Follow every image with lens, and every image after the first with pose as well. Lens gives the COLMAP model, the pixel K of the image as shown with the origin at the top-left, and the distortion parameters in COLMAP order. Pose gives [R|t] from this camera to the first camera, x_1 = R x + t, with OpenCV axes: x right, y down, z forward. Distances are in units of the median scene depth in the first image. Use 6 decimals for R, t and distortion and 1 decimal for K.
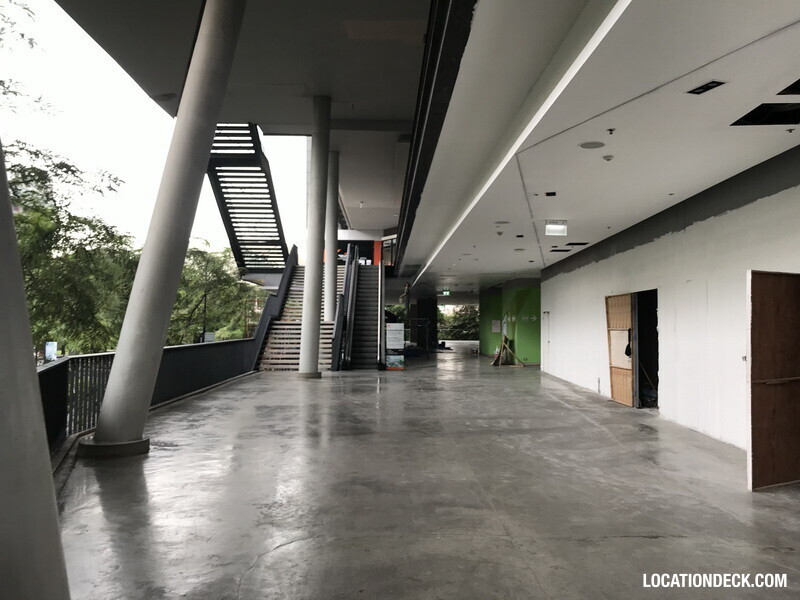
lens RADIAL K [[648.4, 0, 400.0], [0, 648.4, 300.0], [0, 0, 1]] dist [0.057174, -0.059790]
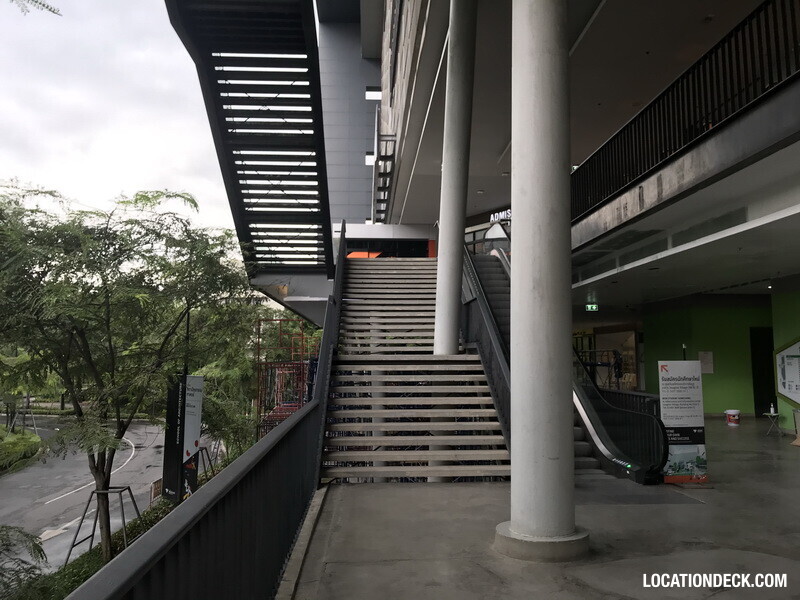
lens RADIAL K [[655.7, 0, 395.8], [0, 655.7, 299.6], [0, 0, 1]] dist [0.047595, -0.068151]
pose [[0.999814, -0.004937, 0.018642, -0.165743], [0.005851, 0.998767, -0.049291, 0.016226], [-0.018376, 0.049391, 0.998610, 0.544864]]
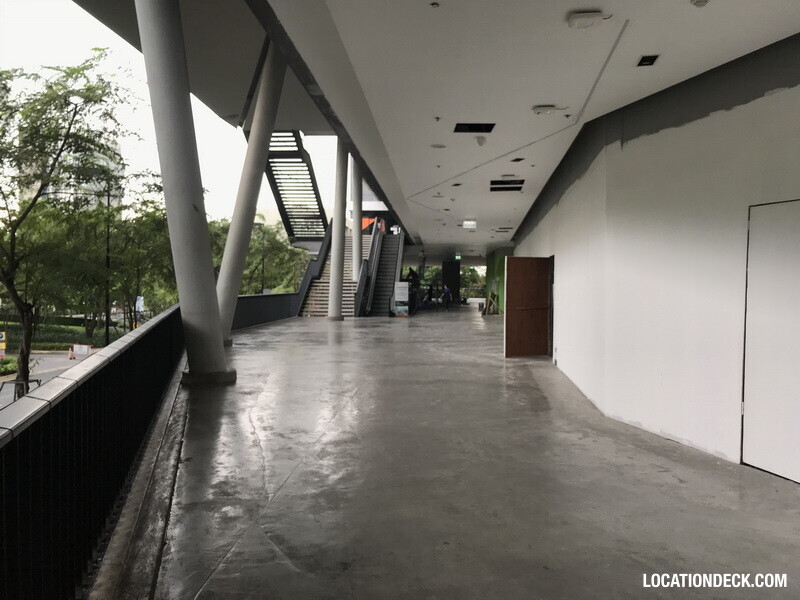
lens RADIAL K [[651.6, 0, 396.1], [0, 651.6, 301.5], [0, 0, 1]] dist [0.055005, -0.082065]
pose [[0.995719, 0.004801, -0.092304, 0.093970], [0.001200, 0.997894, 0.064850, -0.009529], [0.092421, -0.064683, 0.993617, -0.297252]]
